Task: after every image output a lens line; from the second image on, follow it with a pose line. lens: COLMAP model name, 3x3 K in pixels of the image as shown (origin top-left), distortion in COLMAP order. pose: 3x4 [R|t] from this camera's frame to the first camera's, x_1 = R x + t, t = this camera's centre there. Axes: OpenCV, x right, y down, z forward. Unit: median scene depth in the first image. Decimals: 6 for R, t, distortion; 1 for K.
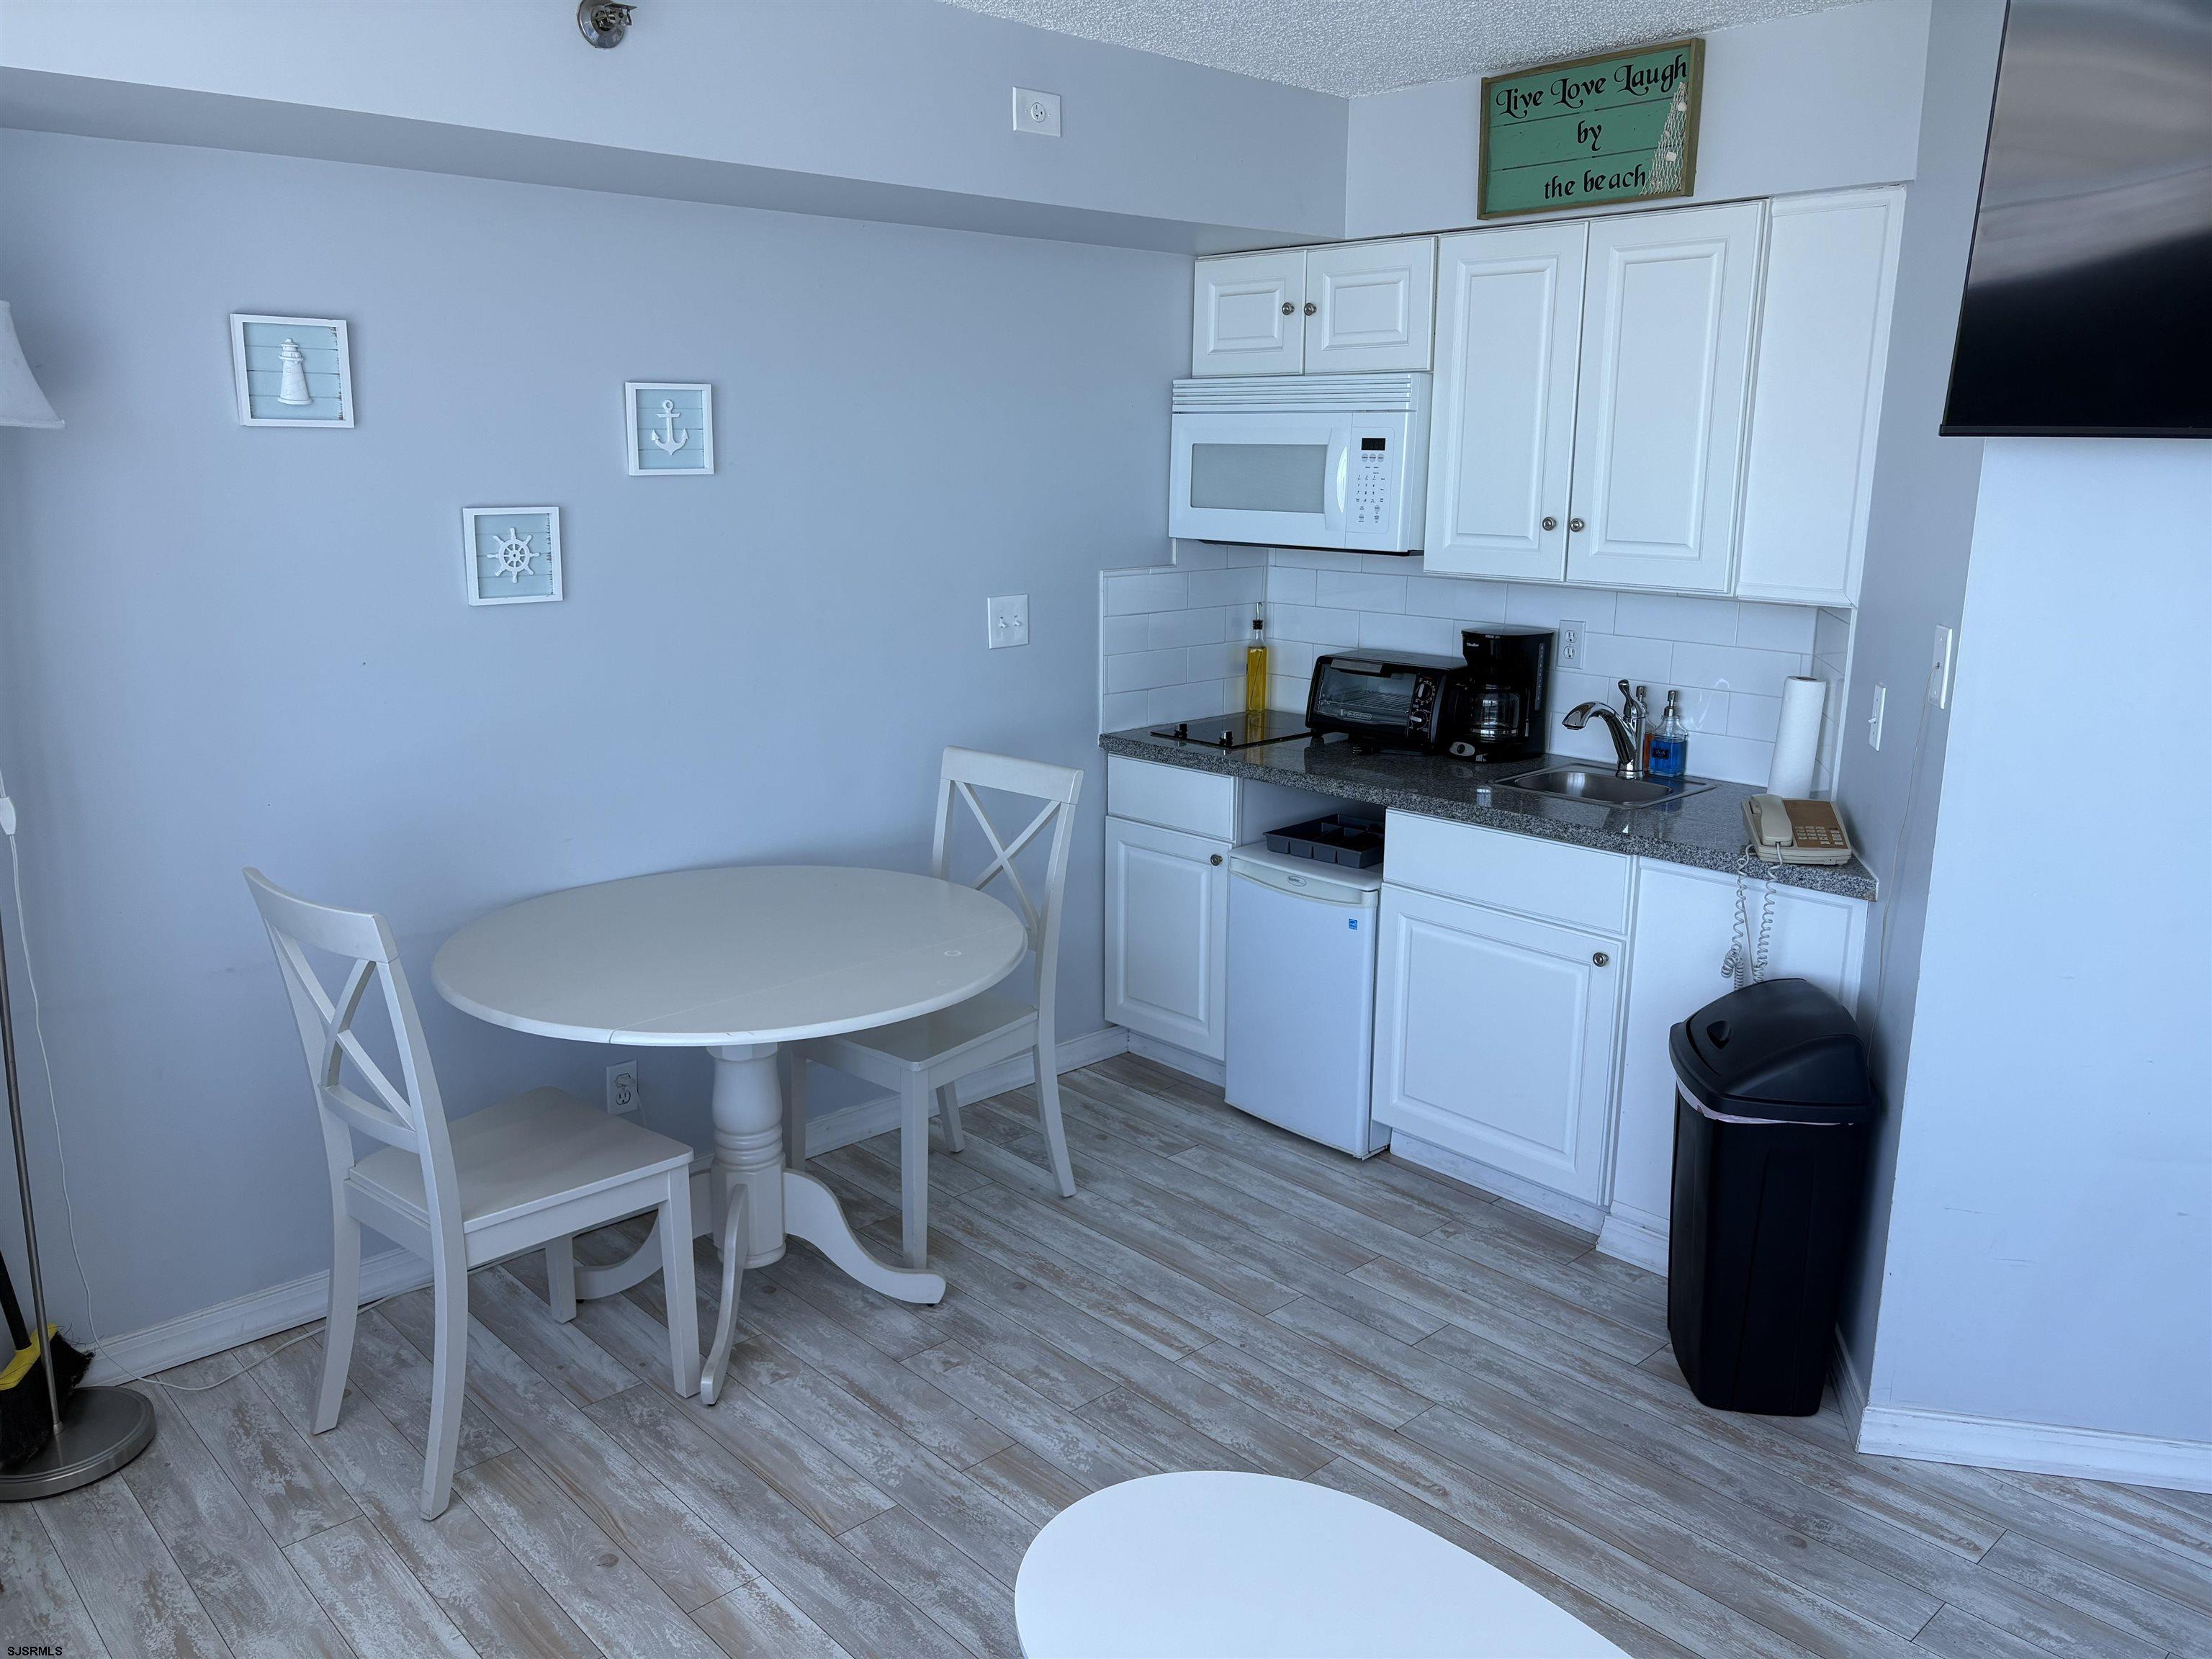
lens RADIAL K [[1671.5, 0, 1106.9], [0, 1671.5, 834.5], [0, 0, 1]] dist [0.021405, -0.001740]
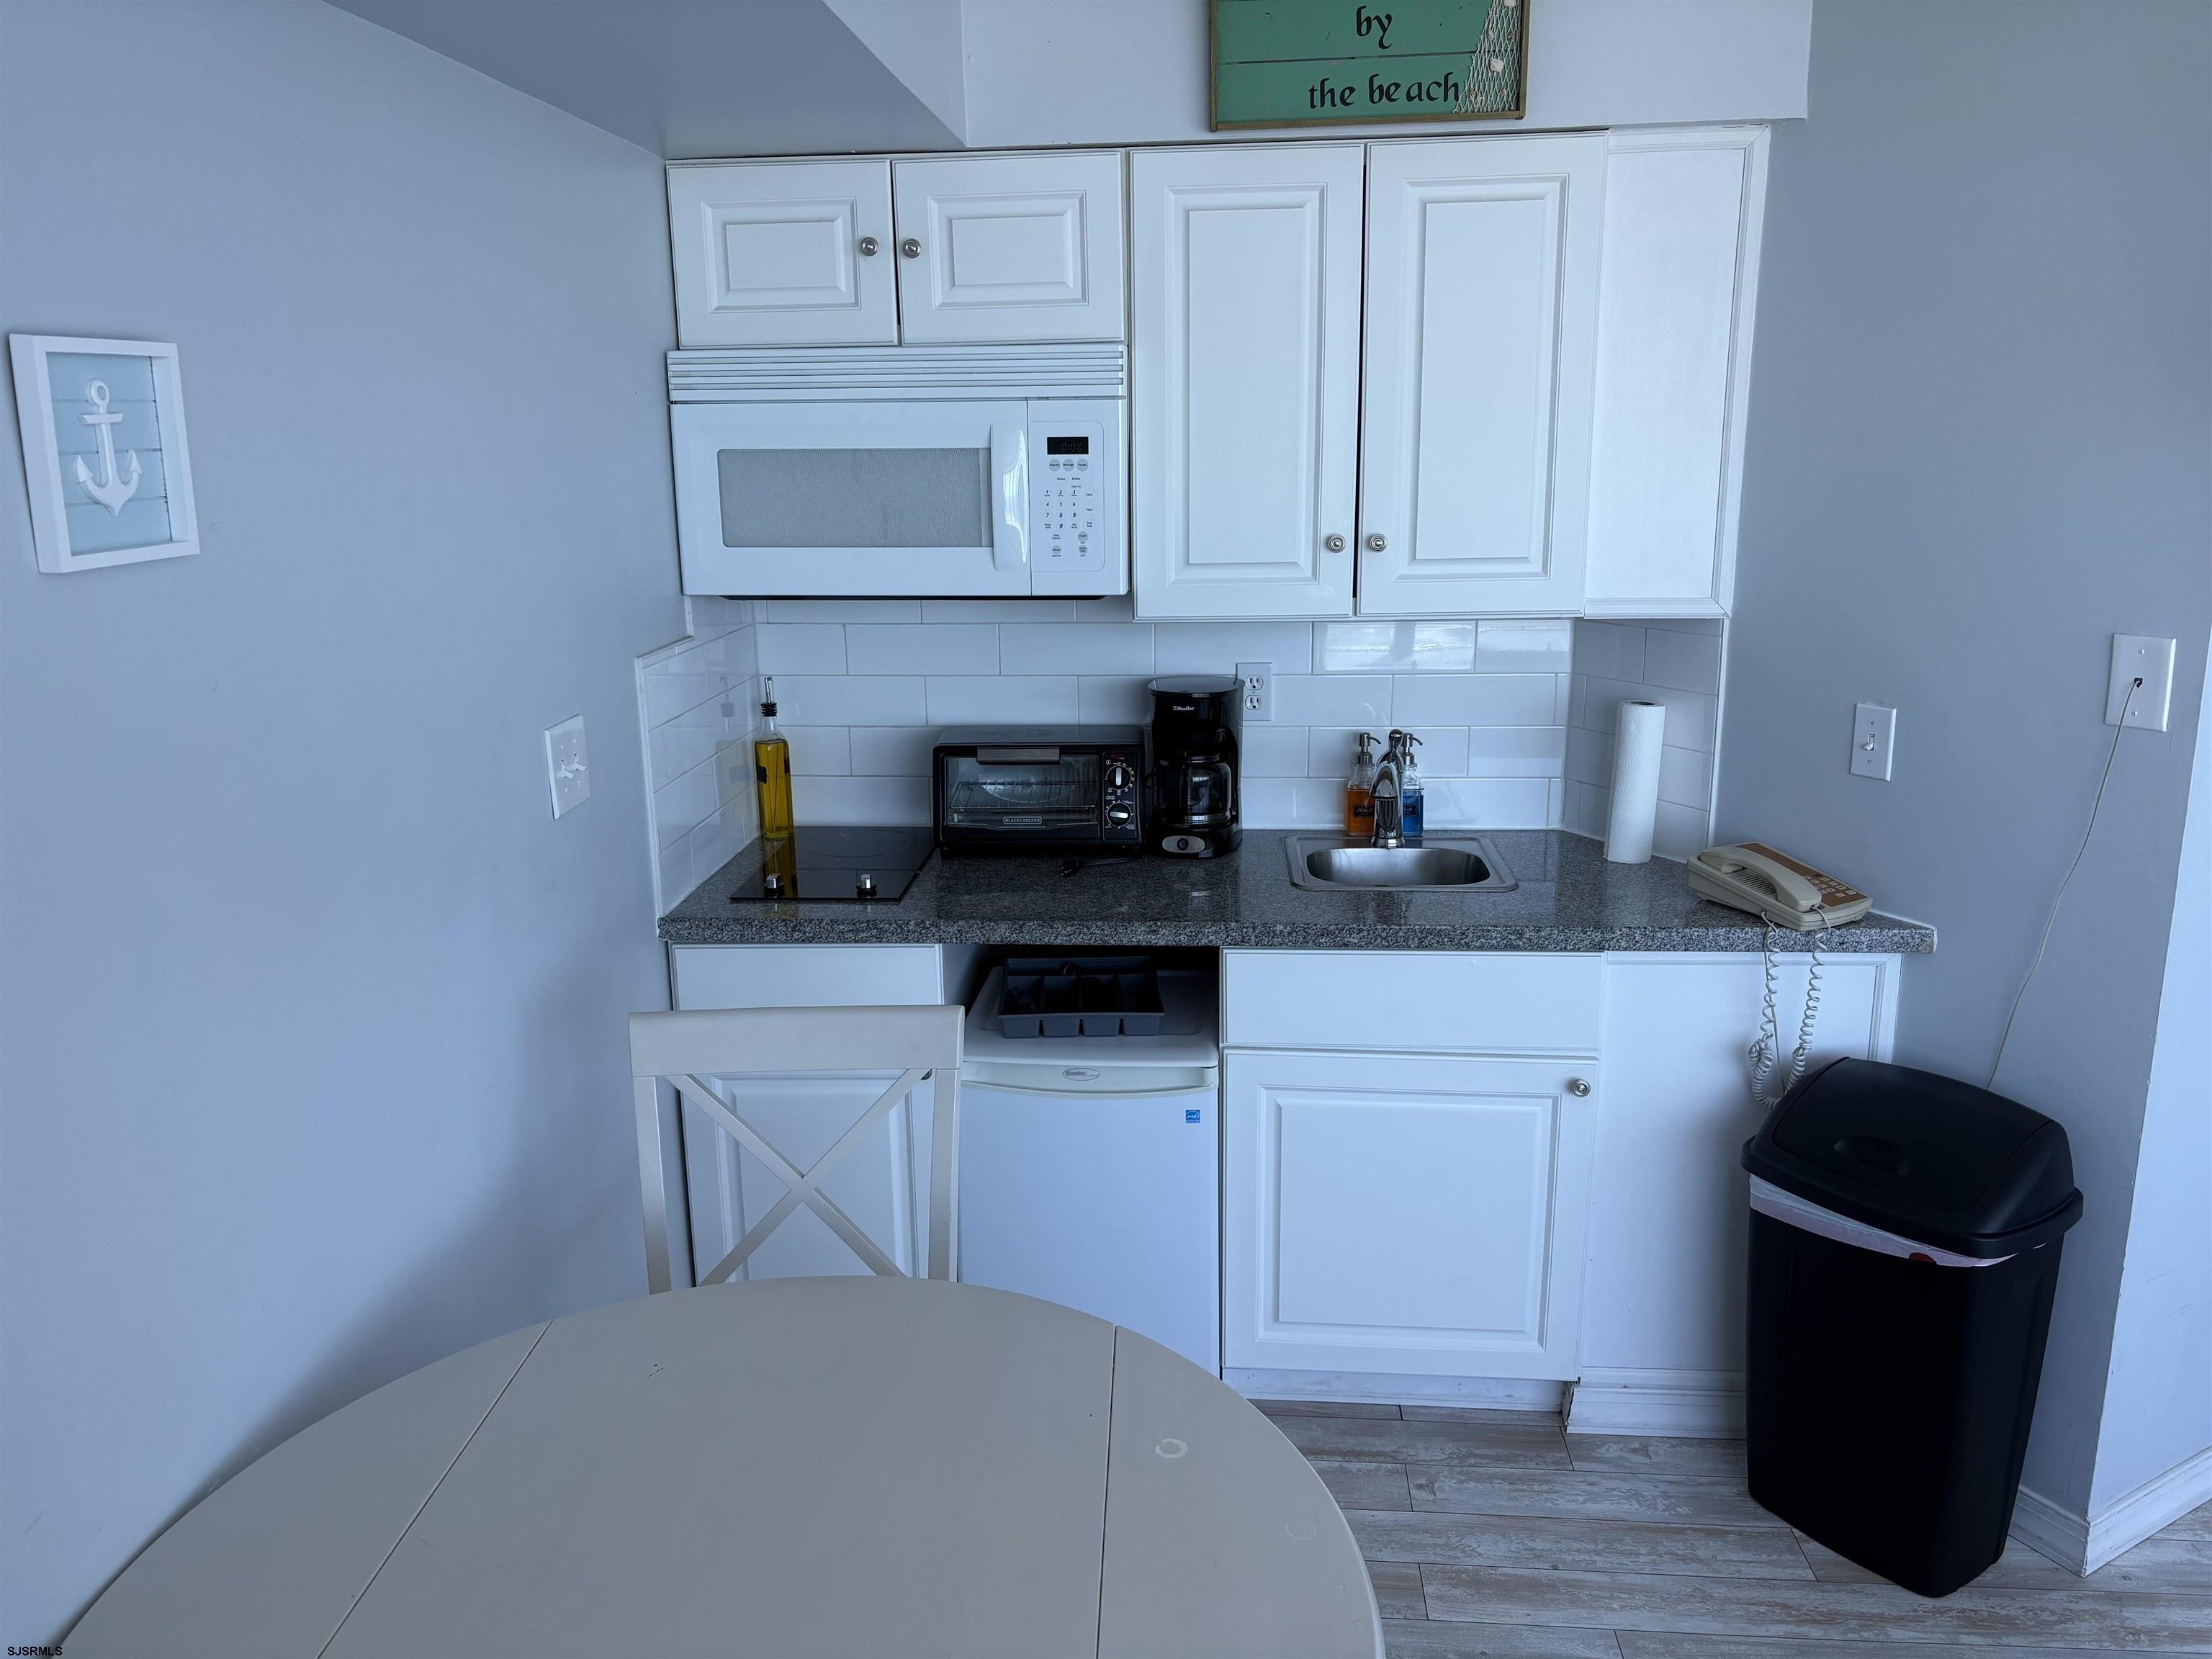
lens RADIAL K [[1674.1, 0, 1052.2], [0, 1674.1, 838.1], [0, 0, 1]] dist [0.074012, -0.075114]
pose [[0.741080, -0.178120, 0.647359, -0.349801], [0.173207, 0.982251, 0.071982, -0.128457], [-0.648691, 0.058783, 0.758778, 0.498249]]
